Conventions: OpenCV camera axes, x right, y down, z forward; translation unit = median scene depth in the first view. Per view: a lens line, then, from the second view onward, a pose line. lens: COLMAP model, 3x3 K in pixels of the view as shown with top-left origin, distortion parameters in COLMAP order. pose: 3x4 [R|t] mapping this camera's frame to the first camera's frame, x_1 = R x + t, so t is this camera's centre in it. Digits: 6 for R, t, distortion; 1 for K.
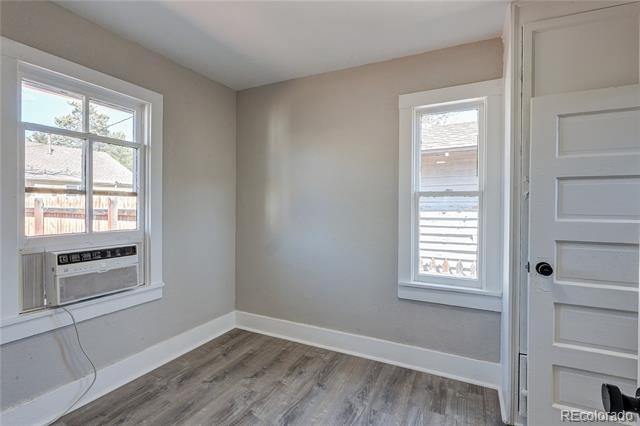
lens RADIAL K [[298.8, 0, 317.6], [0, 298.8, 214.9], [0, 0, 1]] dist [-0.000496, -0.000232]
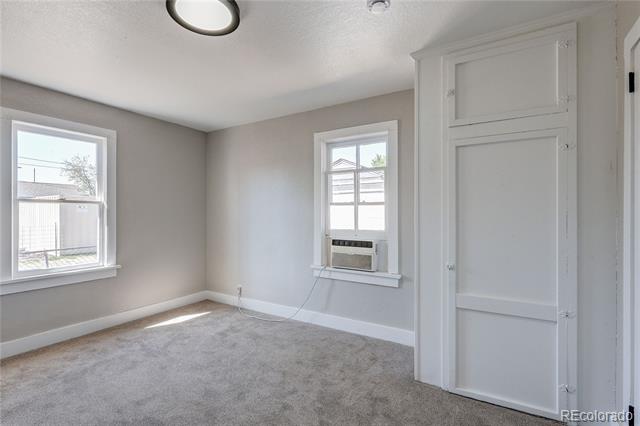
lens RADIAL K [[298.8, 0, 317.6], [0, 298.8, 214.9], [0, 0, 1]] dist [-0.000496, -0.000232]
pose [[-0.068496, 0.010610, -0.997595, 0.822092], [-0.017213, 0.999782, 0.011815, -0.032515], [0.997503, 0.017981, -0.068298, 0.869040]]
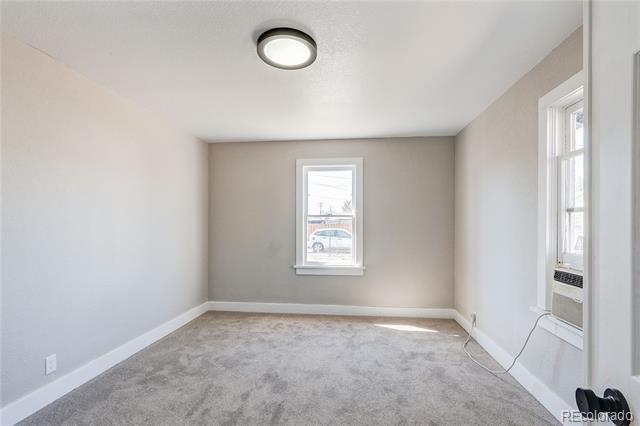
lens RADIAL K [[302.1, 0, 320.4], [0, 302.1, 225.9], [0, 0, 1]] dist [-0.000545, -0.000022]
pose [[-0.932342, 0.007940, -0.361491, 0.268858], [-0.001355, 0.999675, 0.025454, -0.044332], [0.361575, 0.024222, -0.932028, 1.443336]]
